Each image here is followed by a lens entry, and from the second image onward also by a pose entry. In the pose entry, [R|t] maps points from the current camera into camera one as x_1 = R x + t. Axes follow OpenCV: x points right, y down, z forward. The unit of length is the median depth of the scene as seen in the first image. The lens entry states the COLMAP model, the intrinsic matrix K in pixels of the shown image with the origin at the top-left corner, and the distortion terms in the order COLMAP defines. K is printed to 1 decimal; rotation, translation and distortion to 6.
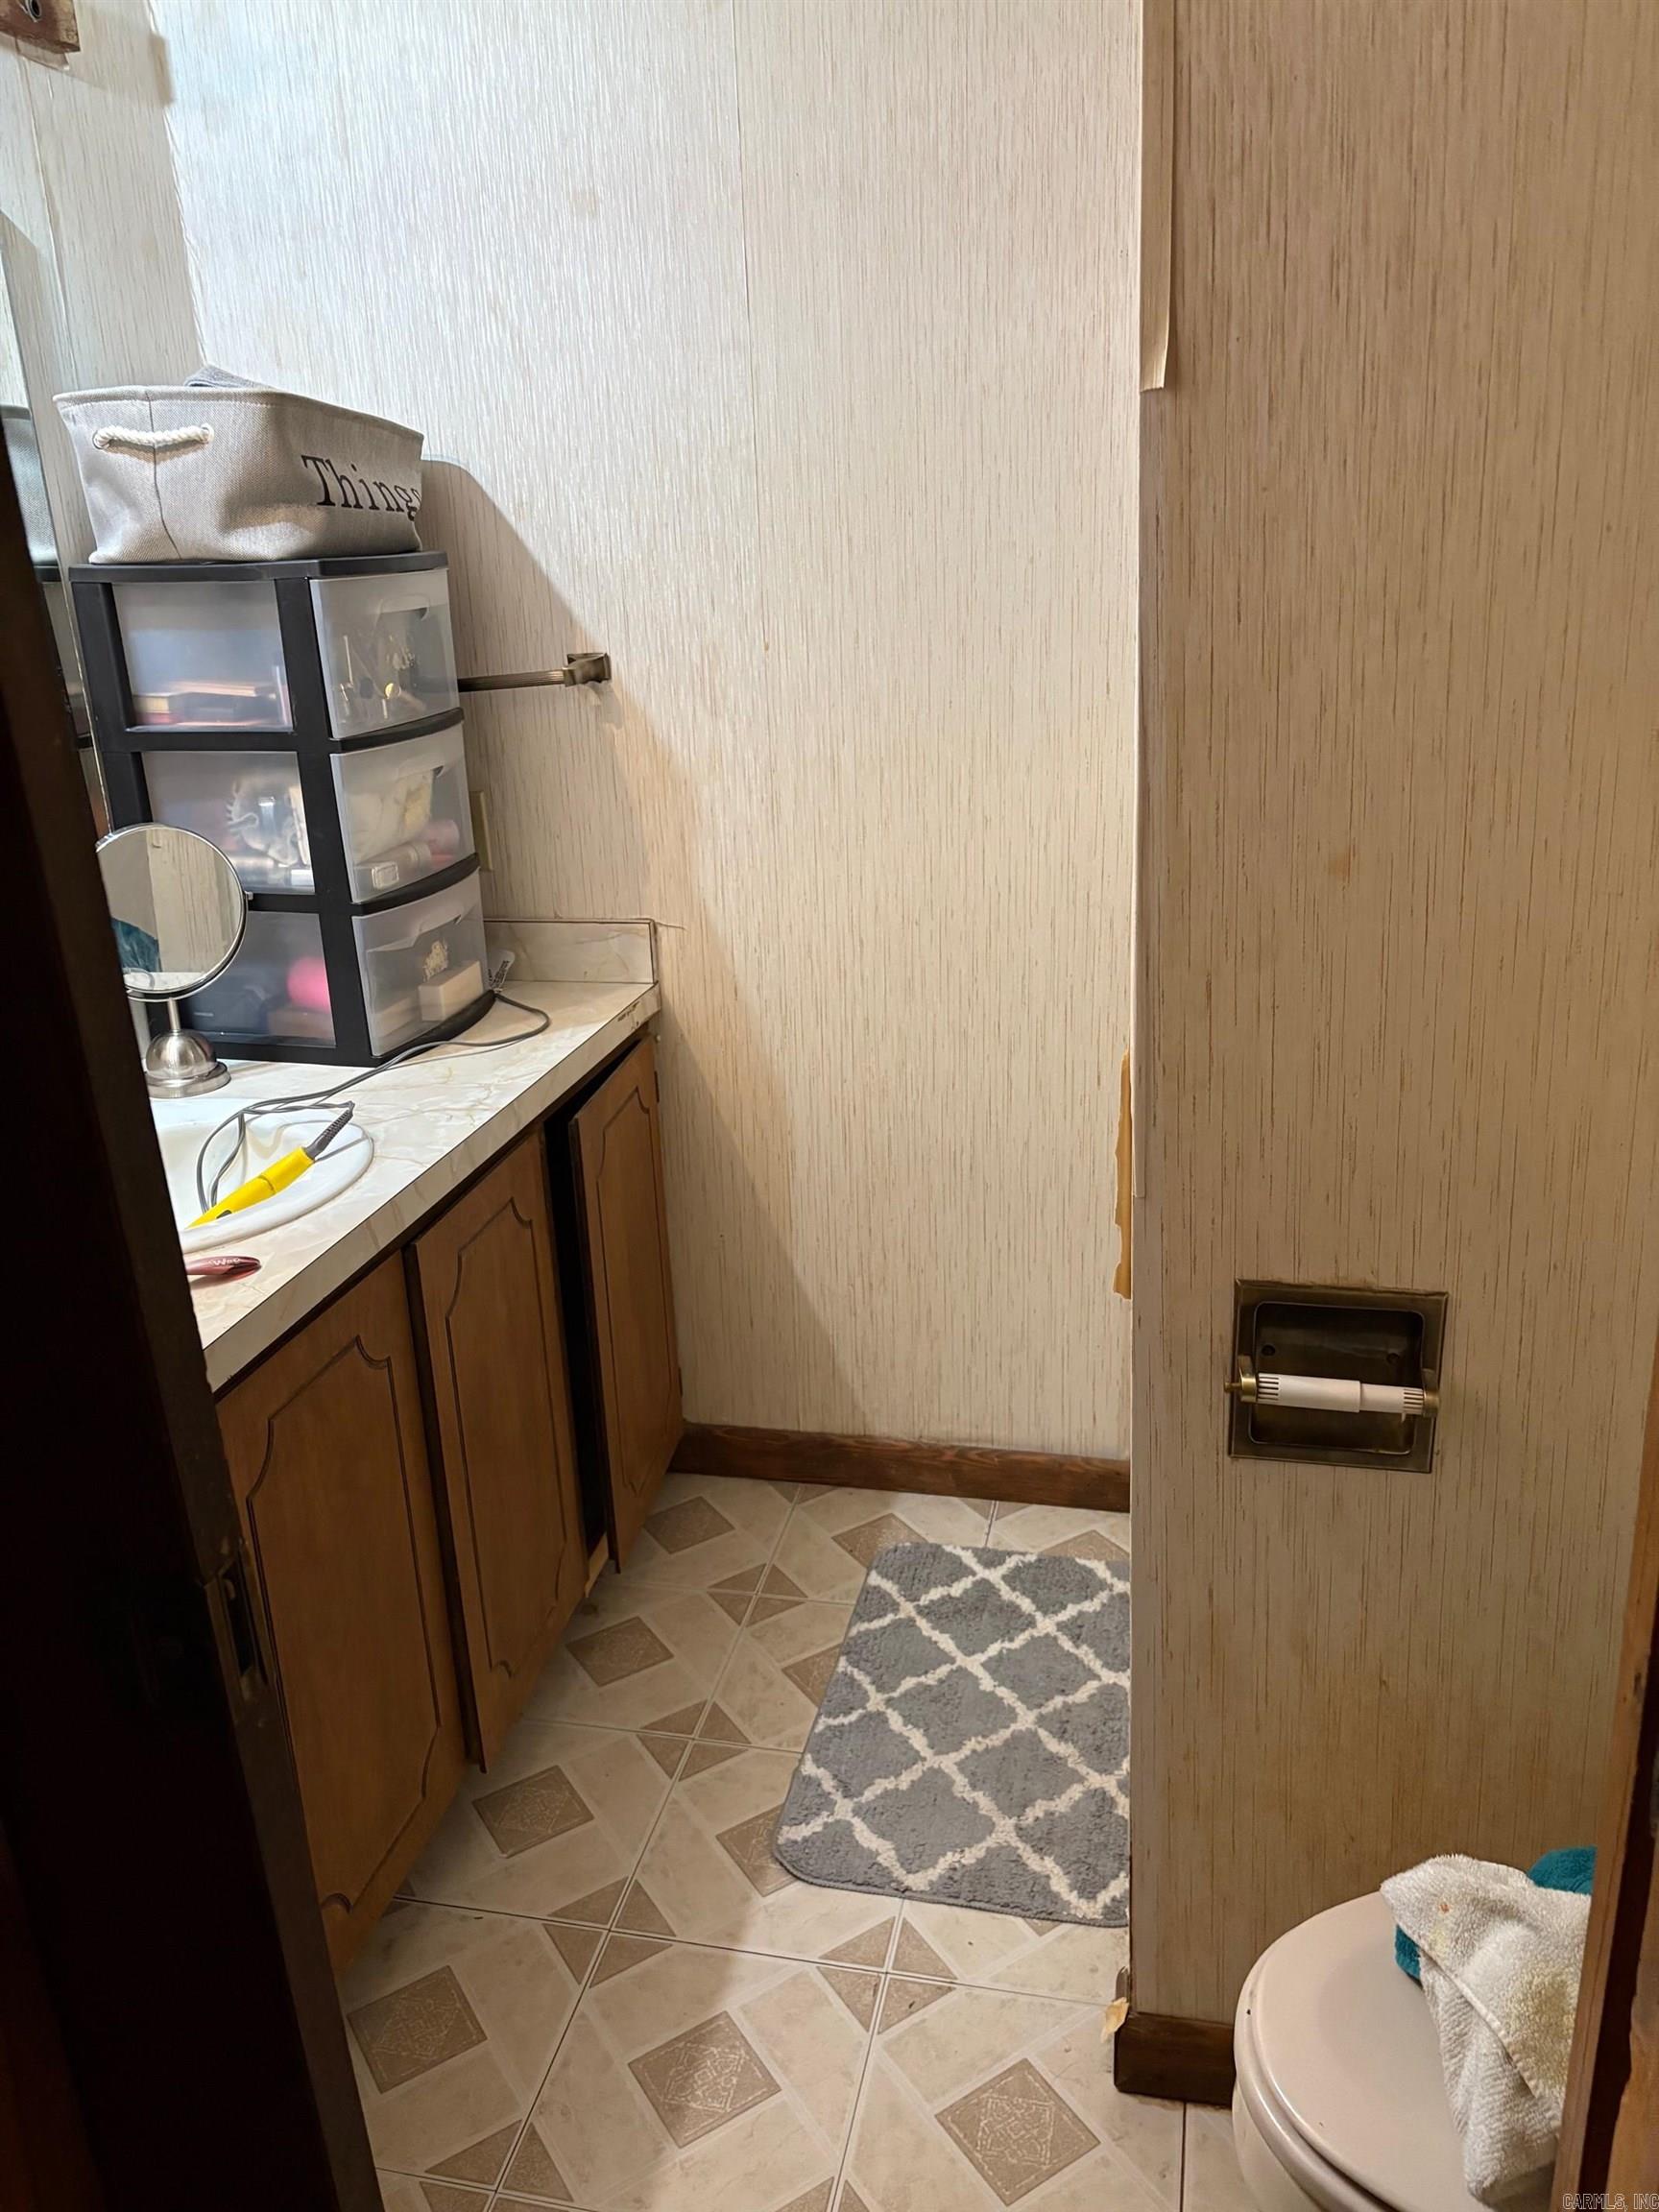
lens RADIAL K [[1682.9, 0, 829.9], [0, 1682.9, 1082.9], [0, 0, 1]] dist [0.033754, -0.019687]
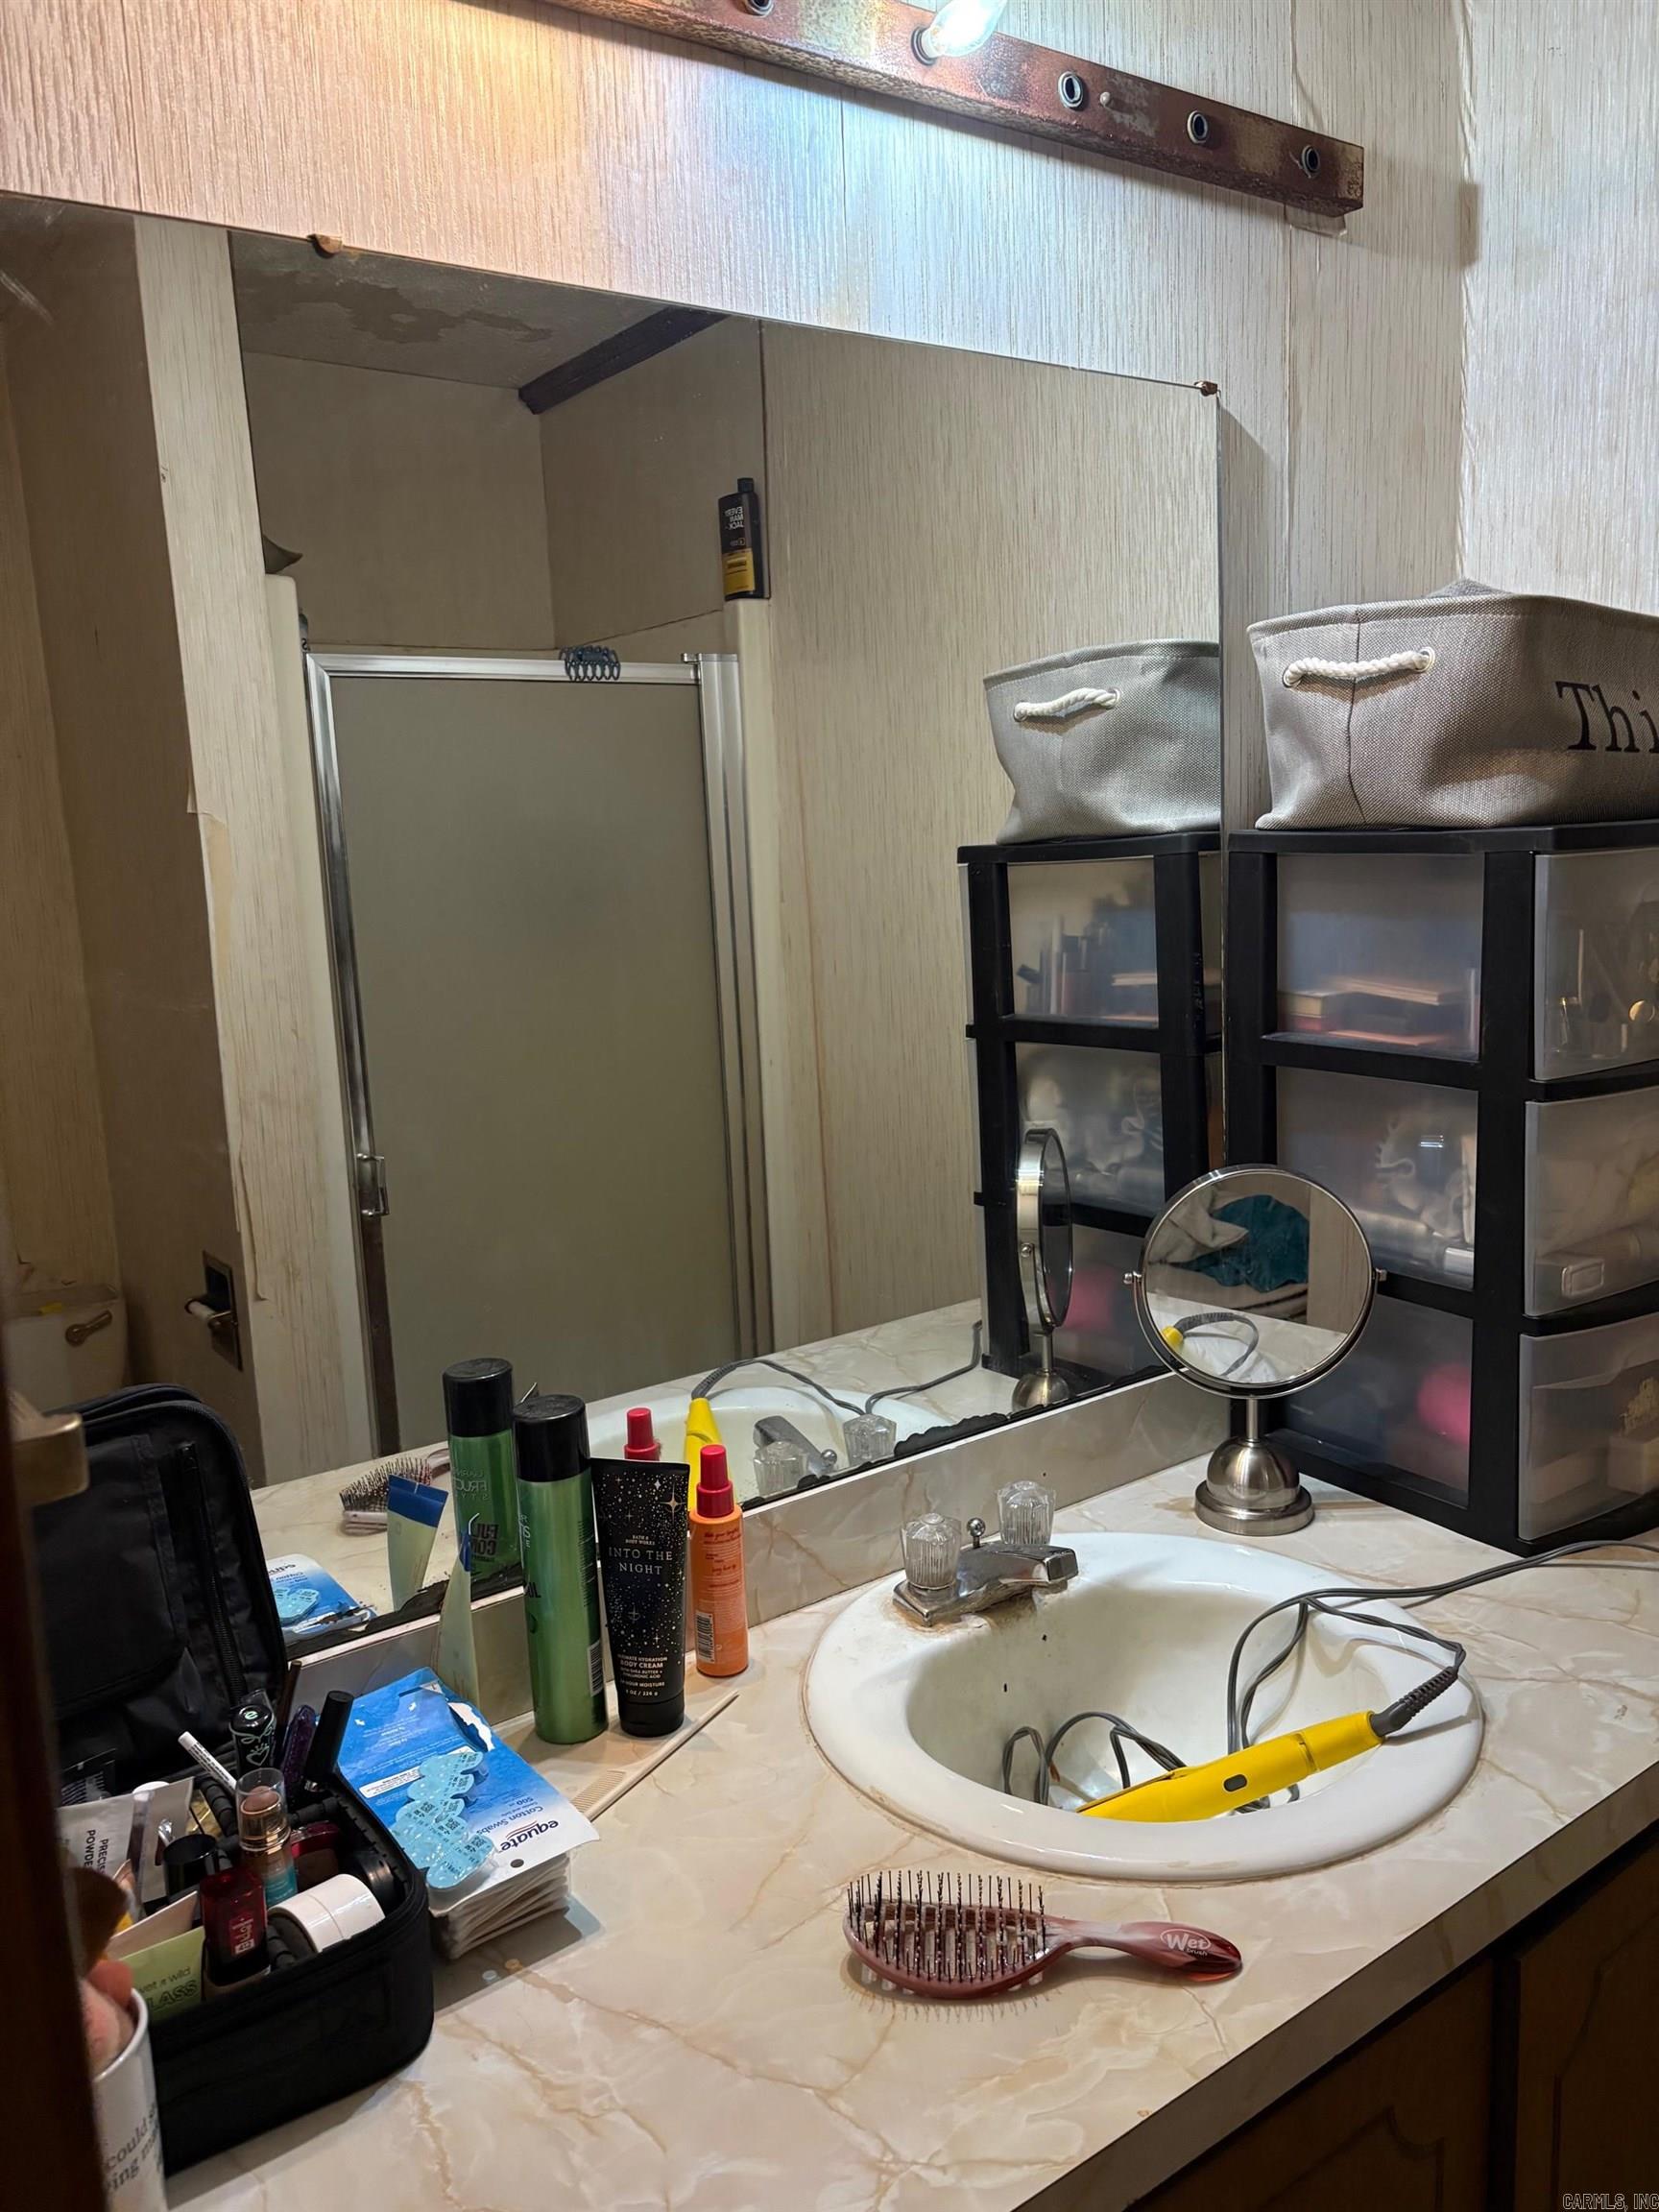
lens RADIAL K [[1682.9, 0, 847.4], [0, 1682.9, 1093.9], [0, 0, 1]] dist [0.033754, -0.019687]
pose [[0.765333, 0.112203, -0.633779, -0.071086], [-0.189477, 0.980329, -0.055251, -0.105680], [0.615113, 0.162372, 0.771539, 0.297456]]
